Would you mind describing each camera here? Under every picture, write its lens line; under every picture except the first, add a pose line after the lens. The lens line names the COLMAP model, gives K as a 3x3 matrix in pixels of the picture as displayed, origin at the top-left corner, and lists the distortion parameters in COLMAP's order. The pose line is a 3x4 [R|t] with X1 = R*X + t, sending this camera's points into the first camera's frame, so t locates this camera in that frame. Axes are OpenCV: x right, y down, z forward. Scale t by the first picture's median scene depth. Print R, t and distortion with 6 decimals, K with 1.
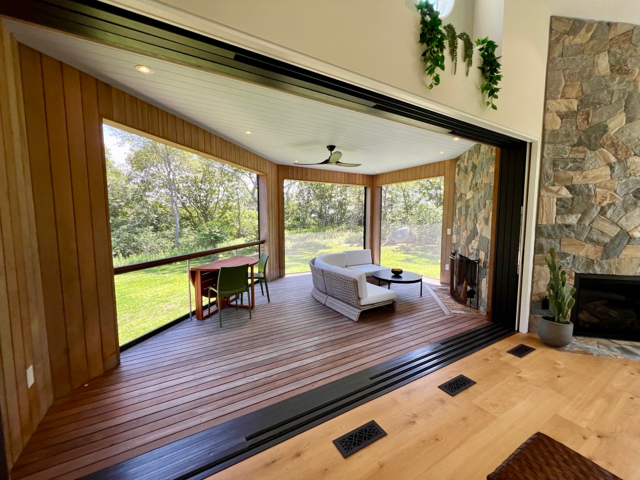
lens RADIAL K [[256.3, 0, 320.0], [0, 256.3, 240.0], [0, 0, 1]] dist [-0.000616, -0.000063]
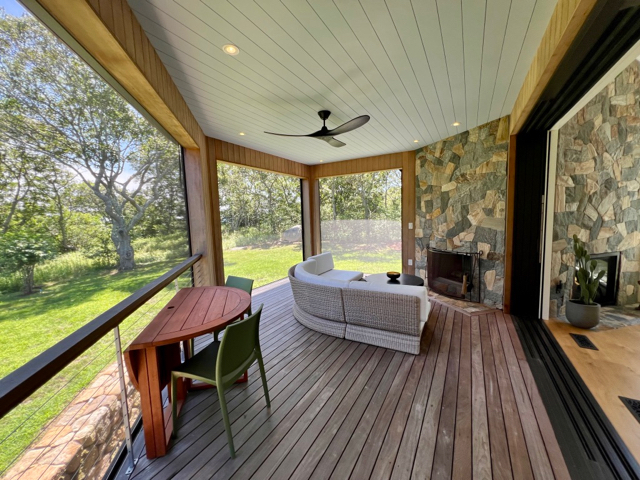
lens RADIAL K [[256.3, 0, 320.0], [0, 256.3, 240.0], [0, 0, 1]] dist [-0.000616, -0.000063]
pose [[0.870239, -0.076392, 0.486670, -0.408463], [0.076319, 0.996883, 0.020008, -0.037432], [-0.486682, 0.019730, 0.873356, 0.480932]]
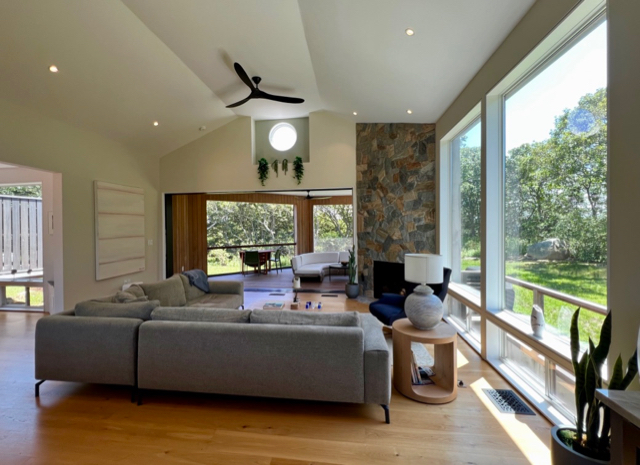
lens RADIAL K [[292.2, 0, 310.4], [0, 292.2, 231.6], [0, 0, 1]] dist [0.000376, 0.000008]
pose [[0.787500, -0.005001, -0.616294, 1.580291], [-0.040921, 0.997336, -0.060381, 0.061573], [0.614955, 0.072769, 0.785198, -0.687005]]
